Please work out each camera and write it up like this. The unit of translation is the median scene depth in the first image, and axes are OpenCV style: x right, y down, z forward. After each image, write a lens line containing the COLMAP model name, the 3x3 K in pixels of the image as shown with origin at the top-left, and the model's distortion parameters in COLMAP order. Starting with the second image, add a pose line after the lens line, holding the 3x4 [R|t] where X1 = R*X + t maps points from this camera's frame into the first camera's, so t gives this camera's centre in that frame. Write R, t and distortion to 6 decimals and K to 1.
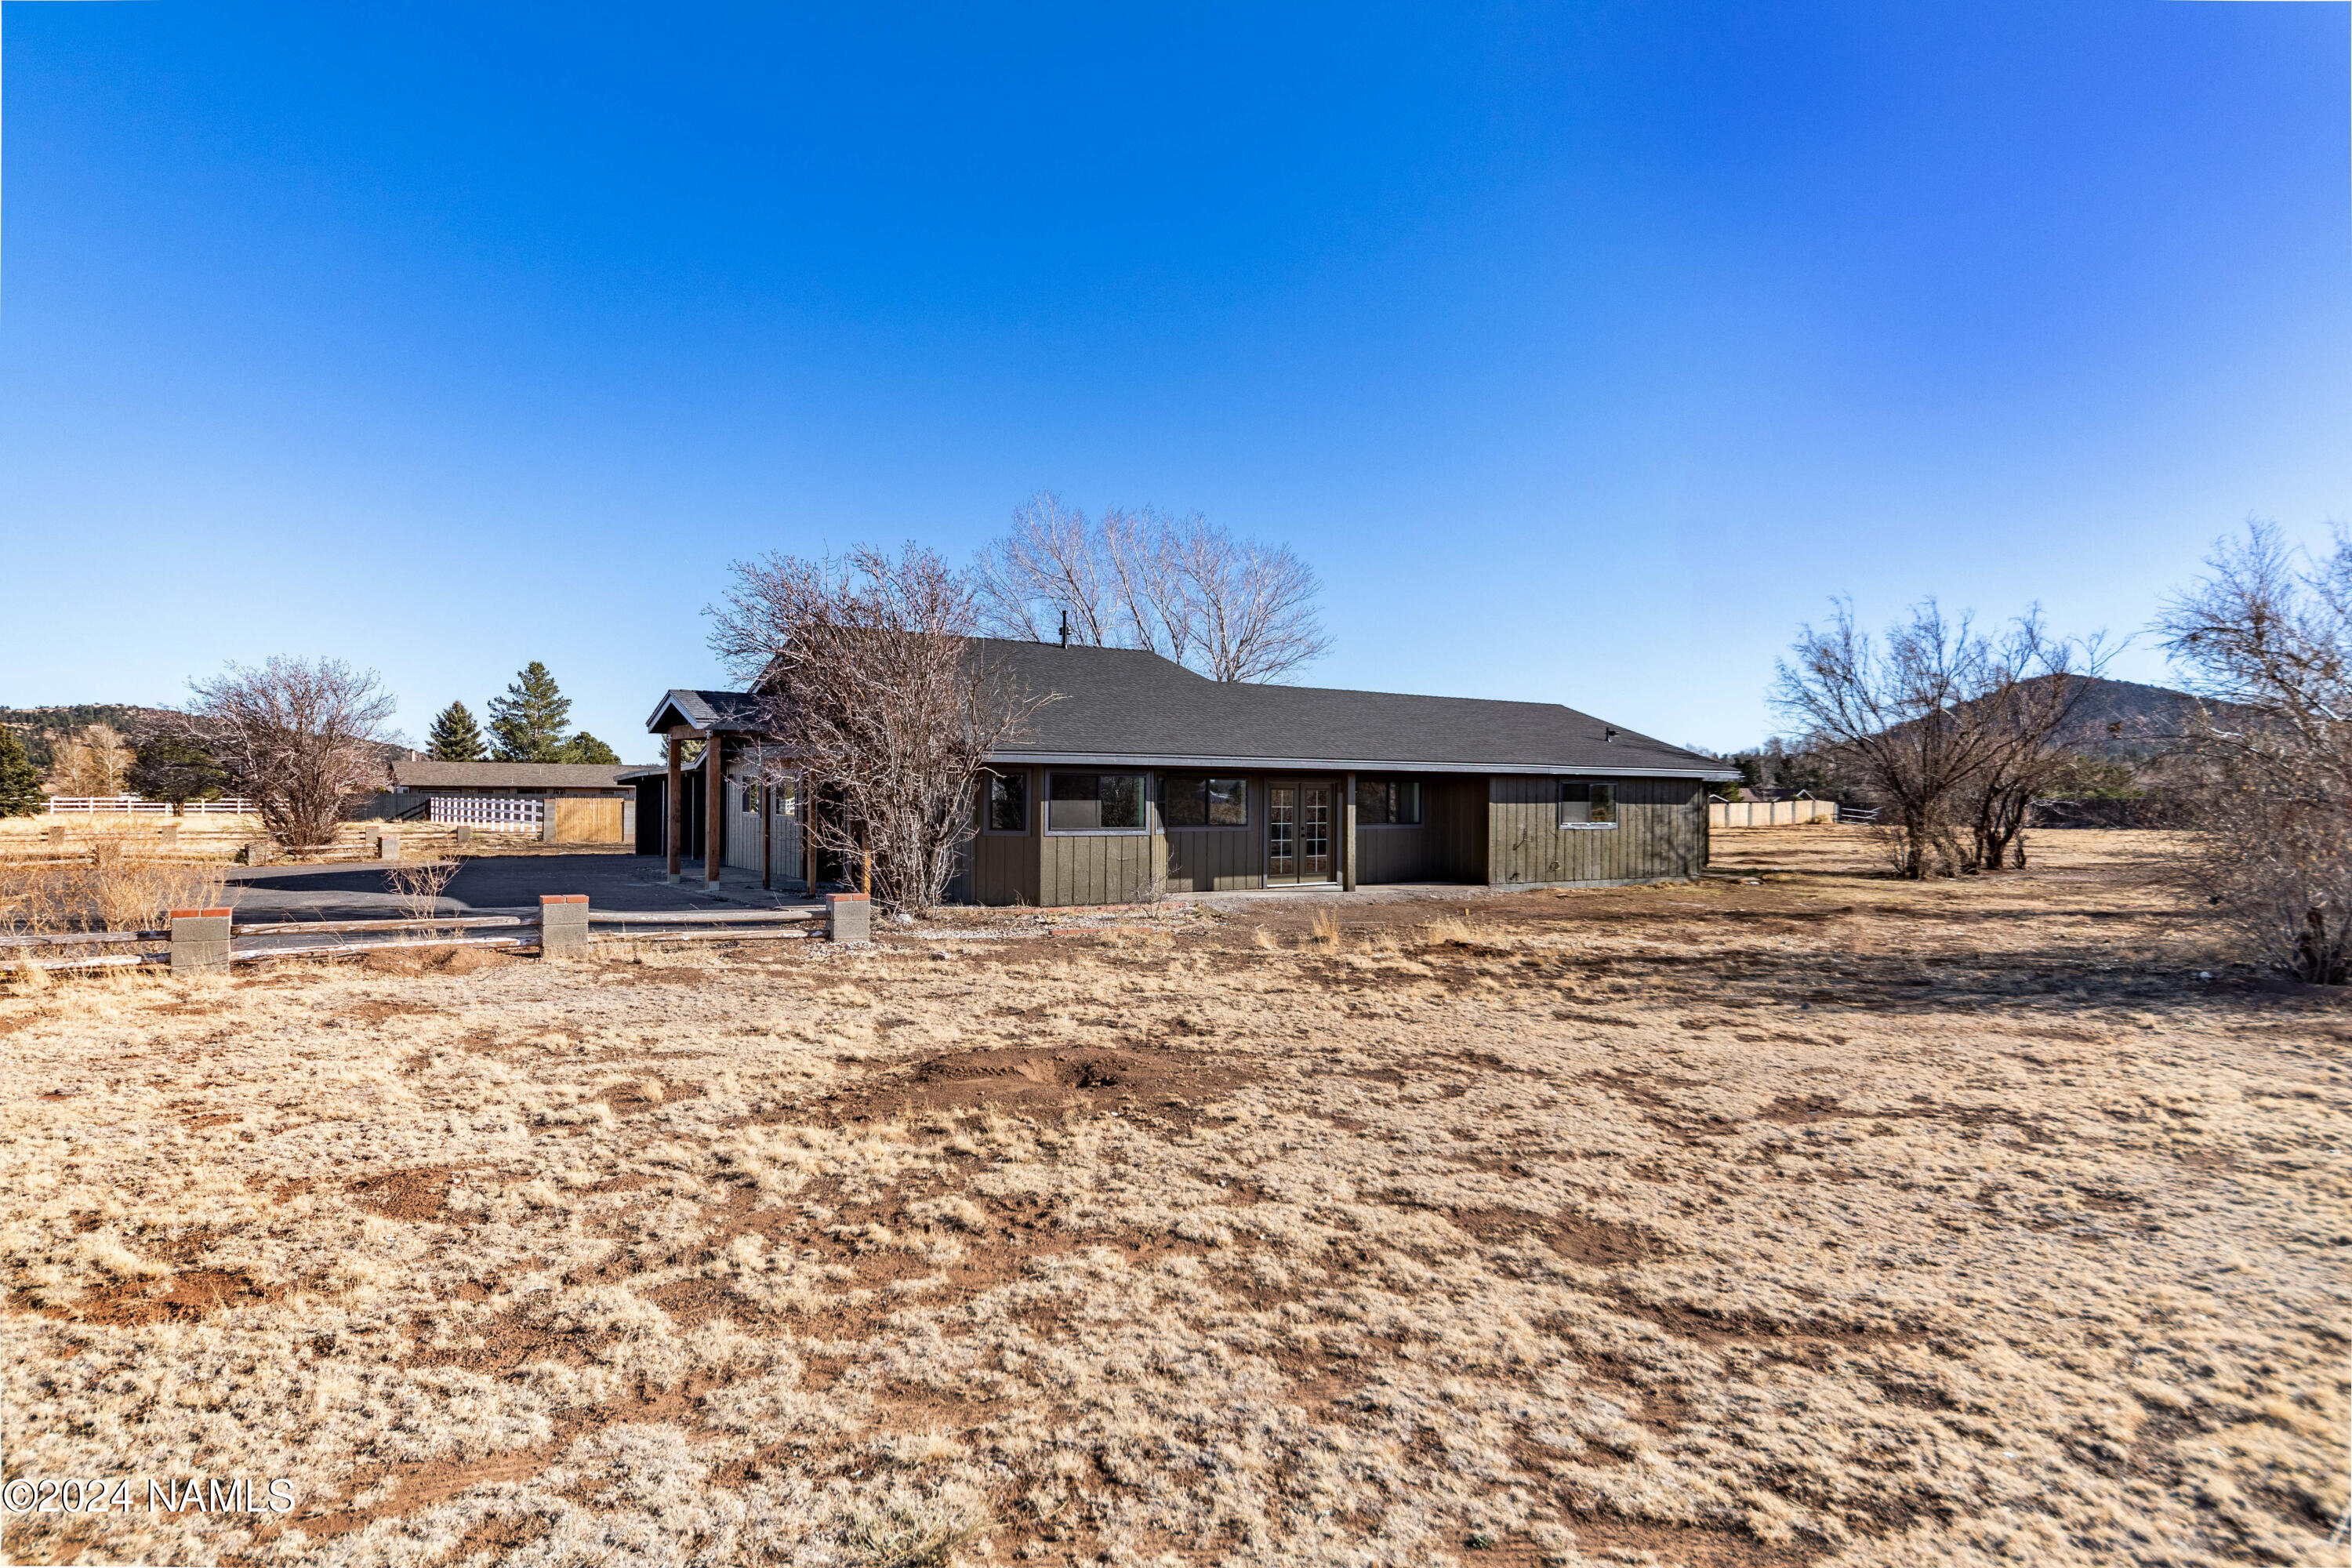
lens RADIAL K [[1409.1, 0, 1176.6], [0, 1409.1, 781.6], [0, 0, 1]] dist [0.002701, 0.000218]
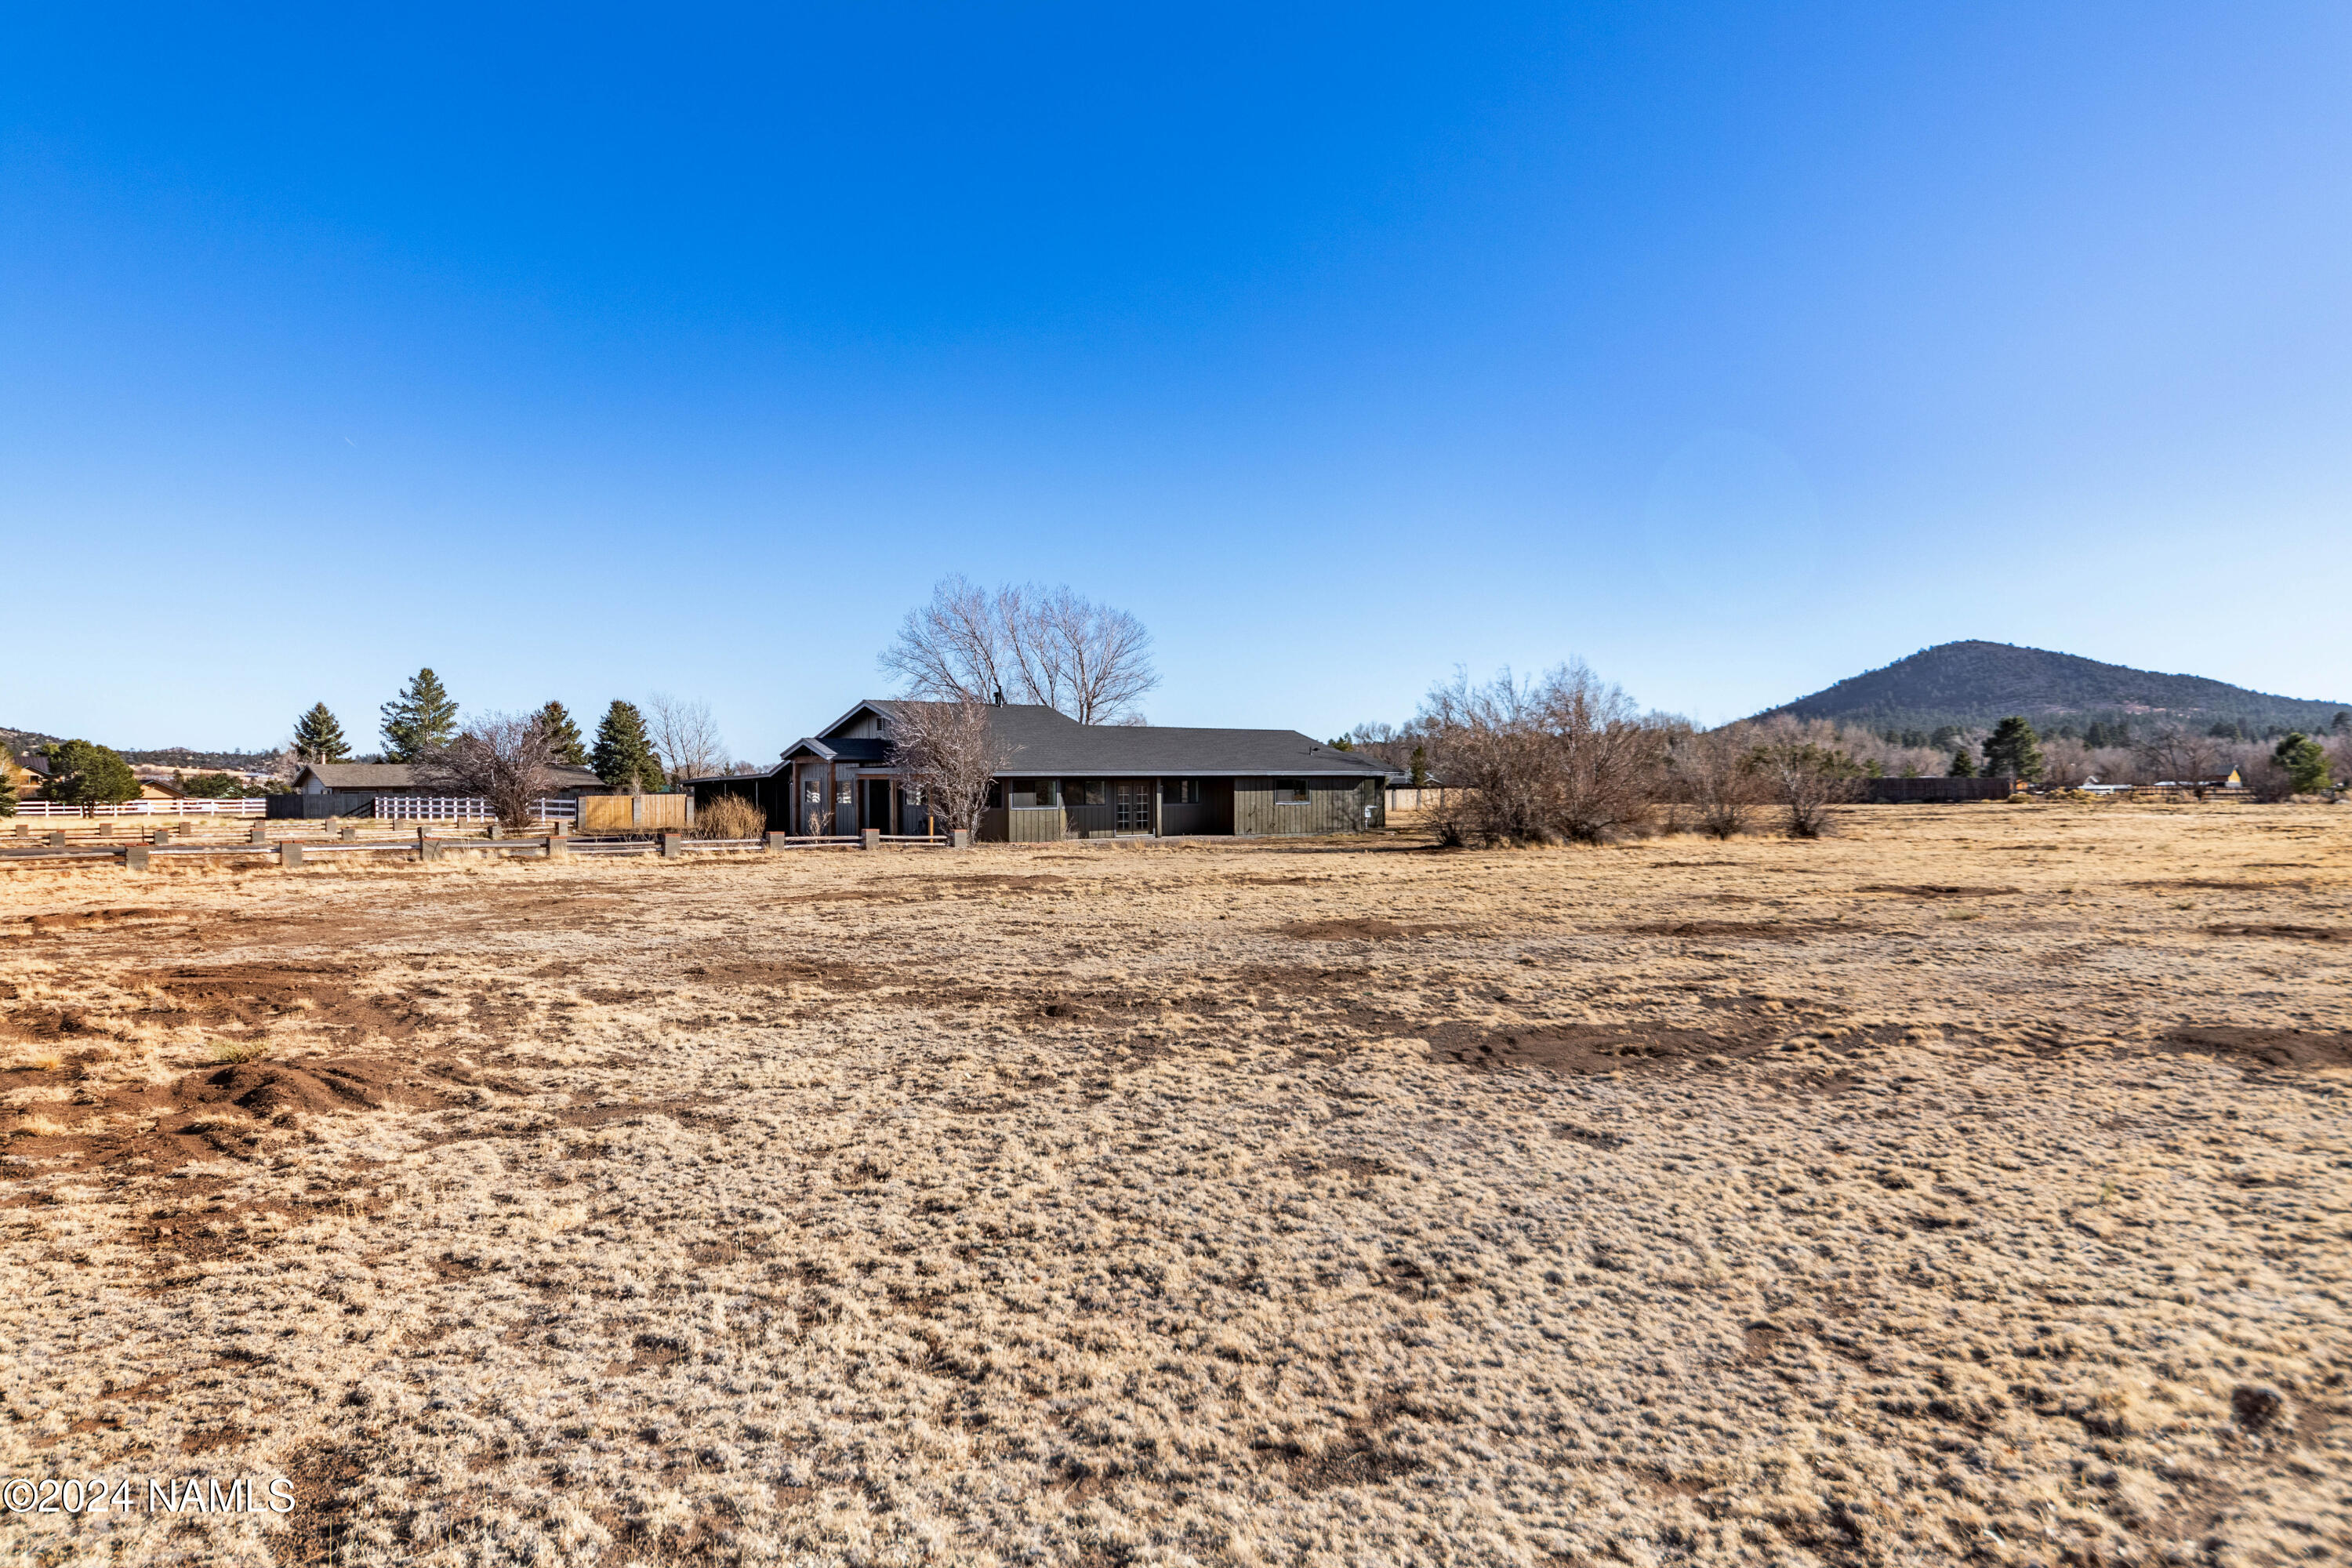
lens RADIAL K [[1538.2, 0, 1178.4], [0, 1538.2, 782.6], [0, 0, 1]] dist [0.090609, 0.000904]
pose [[0.994637, -0.011025, 0.102836, -0.056160], [0.010166, 0.999909, 0.008877, -0.014319], [-0.102924, -0.007784, 0.994659, -0.934161]]
